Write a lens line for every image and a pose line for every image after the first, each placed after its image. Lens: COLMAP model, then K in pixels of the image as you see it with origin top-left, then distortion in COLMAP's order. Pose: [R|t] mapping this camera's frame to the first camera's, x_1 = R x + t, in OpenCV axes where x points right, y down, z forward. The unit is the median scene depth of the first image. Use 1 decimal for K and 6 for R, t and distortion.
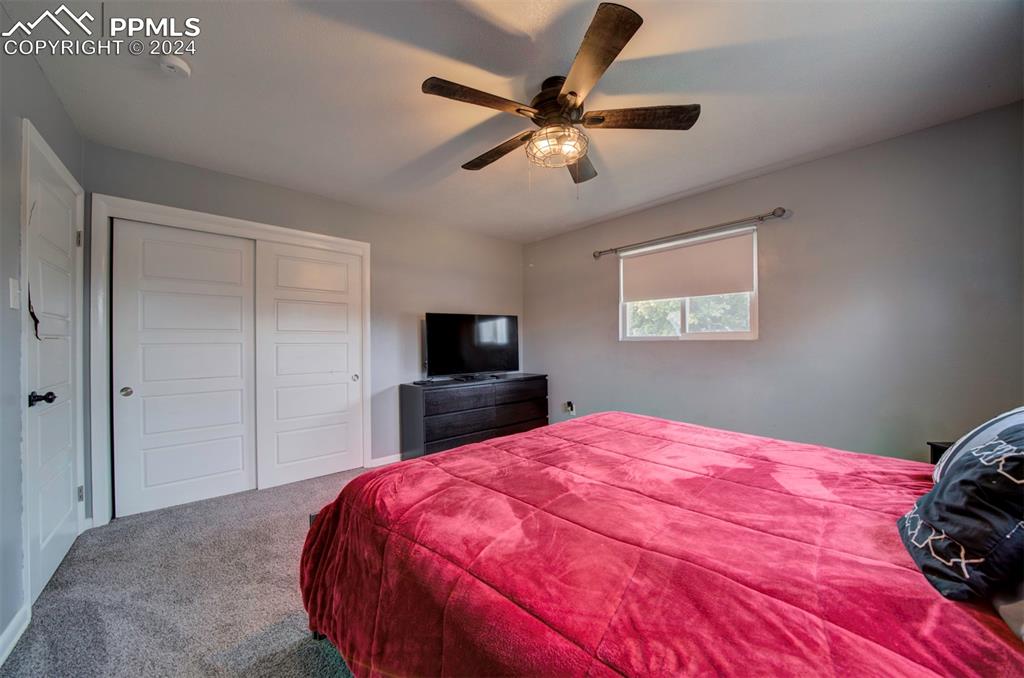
lens RADIAL K [[352.7, 0, 512.6], [0, 352.7, 344.7], [0, 0, 1]] dist [-0.022415, 0.000580]
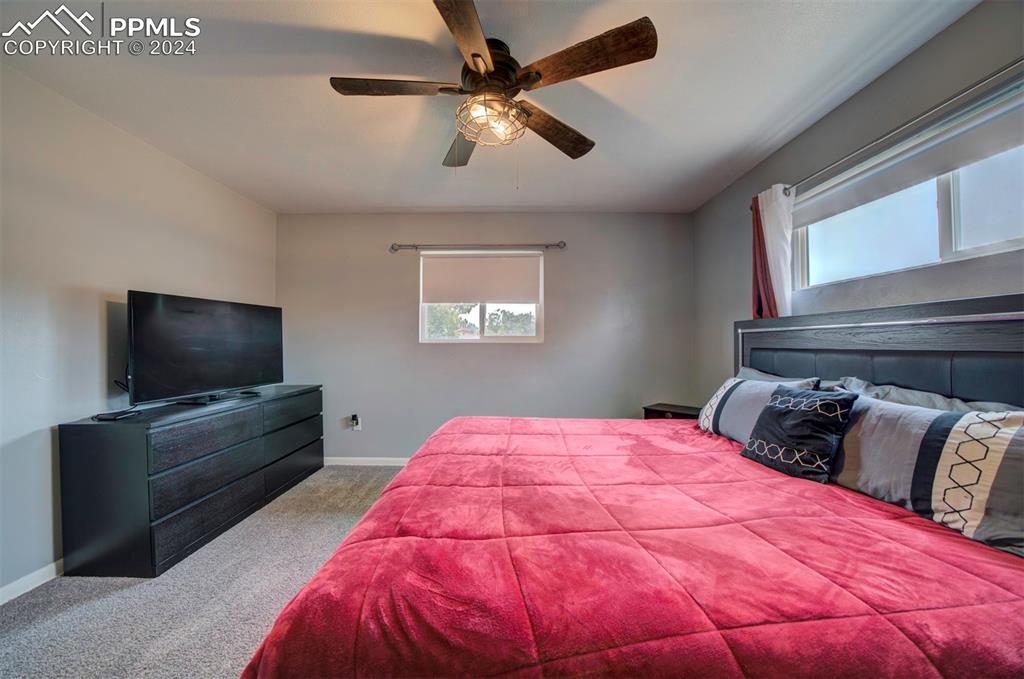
lens RADIAL K [[352.7, 0, 510.3], [0, 352.7, 343.6], [0, 0, 1]] dist [-0.022415, 0.000580]
pose [[0.674685, 0.006876, 0.738074, -0.320100], [0.000616, 0.999951, -0.009878, 0.000139], [-0.738106, 0.007119, 0.674648, 0.250956]]
